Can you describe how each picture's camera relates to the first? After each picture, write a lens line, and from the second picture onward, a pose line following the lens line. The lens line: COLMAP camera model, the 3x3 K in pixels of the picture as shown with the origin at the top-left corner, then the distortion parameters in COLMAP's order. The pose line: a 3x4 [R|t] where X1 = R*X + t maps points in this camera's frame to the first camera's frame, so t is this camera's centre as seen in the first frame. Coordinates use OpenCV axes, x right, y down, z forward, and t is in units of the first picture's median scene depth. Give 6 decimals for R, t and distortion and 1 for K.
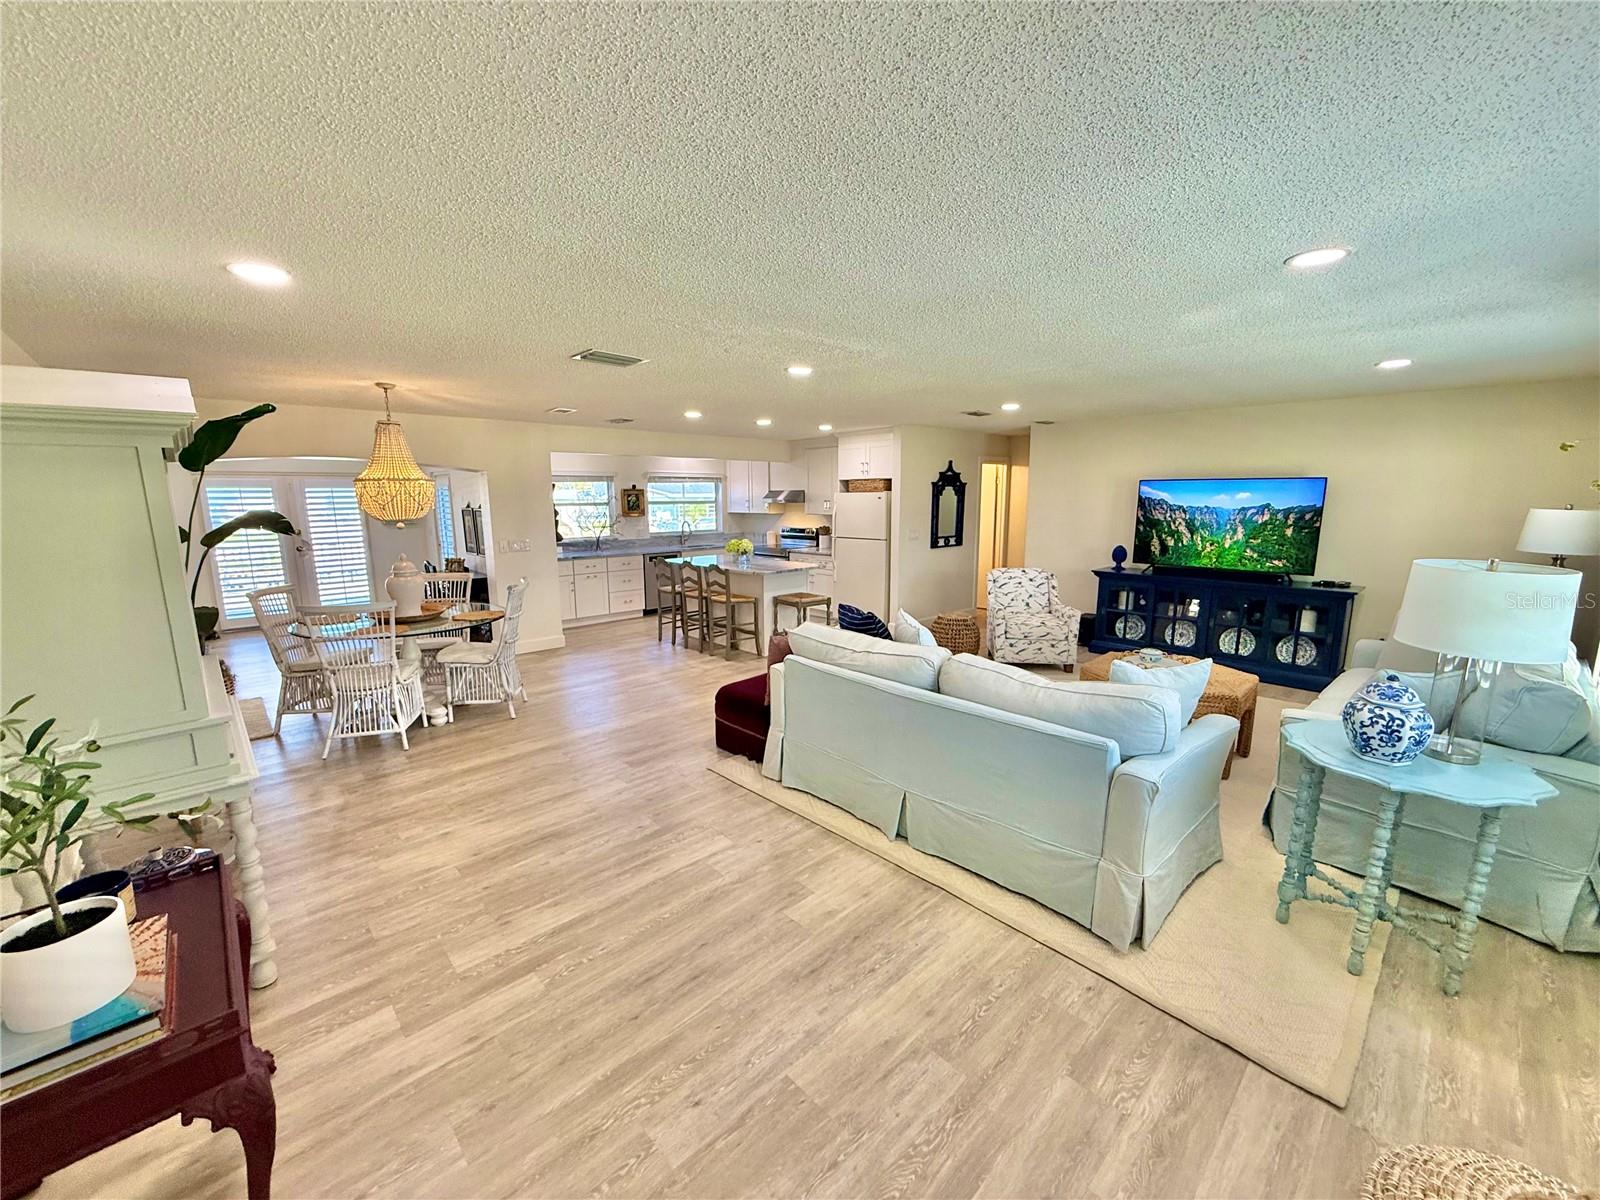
lens RADIAL K [[639.5, 0, 803.9], [0, 639.5, 601.7], [0, 0, 1]] dist [0.001393, -0.000782]
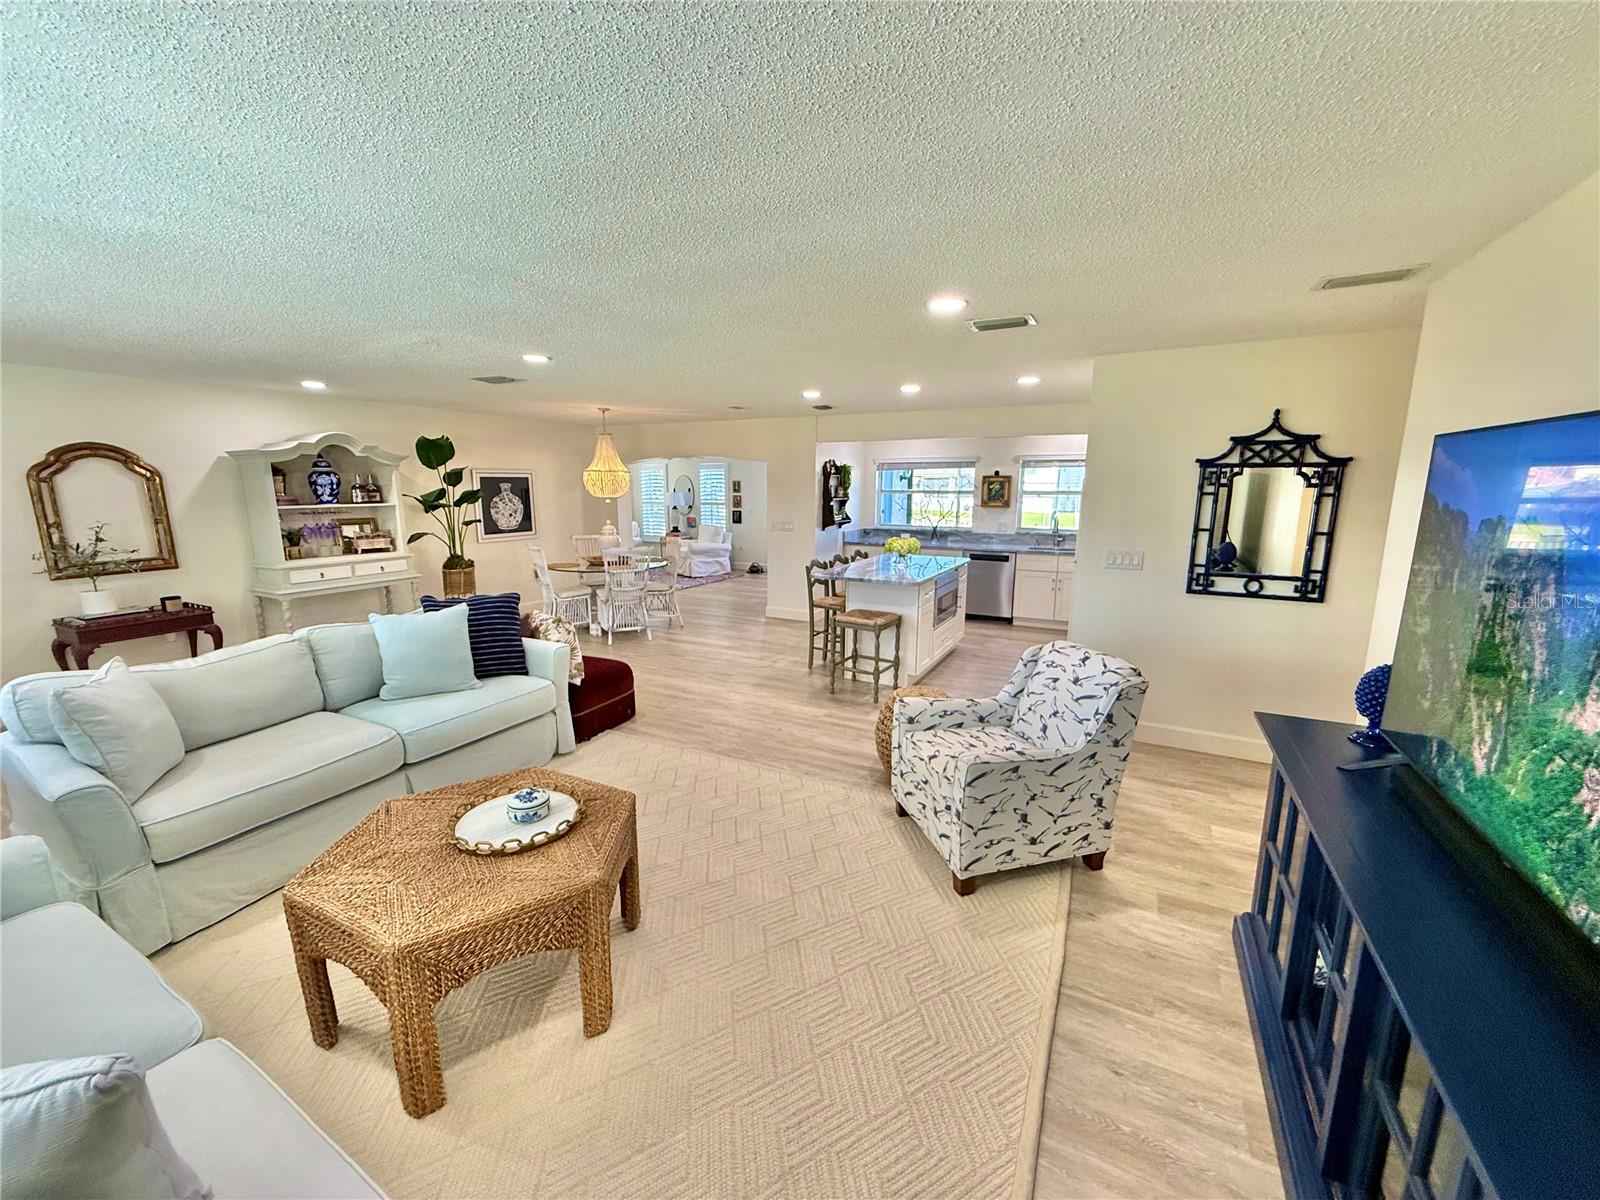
lens RADIAL K [[639.5, 0, 801.1], [0, 639.5, 606.1], [0, 0, 1]] dist [0.001393, -0.000782]
pose [[0.315603, 0.182937, -0.931090, 0.511573], [-0.157773, 0.977698, 0.138616, -0.084634], [0.935683, 0.103154, 0.337427, 0.495189]]
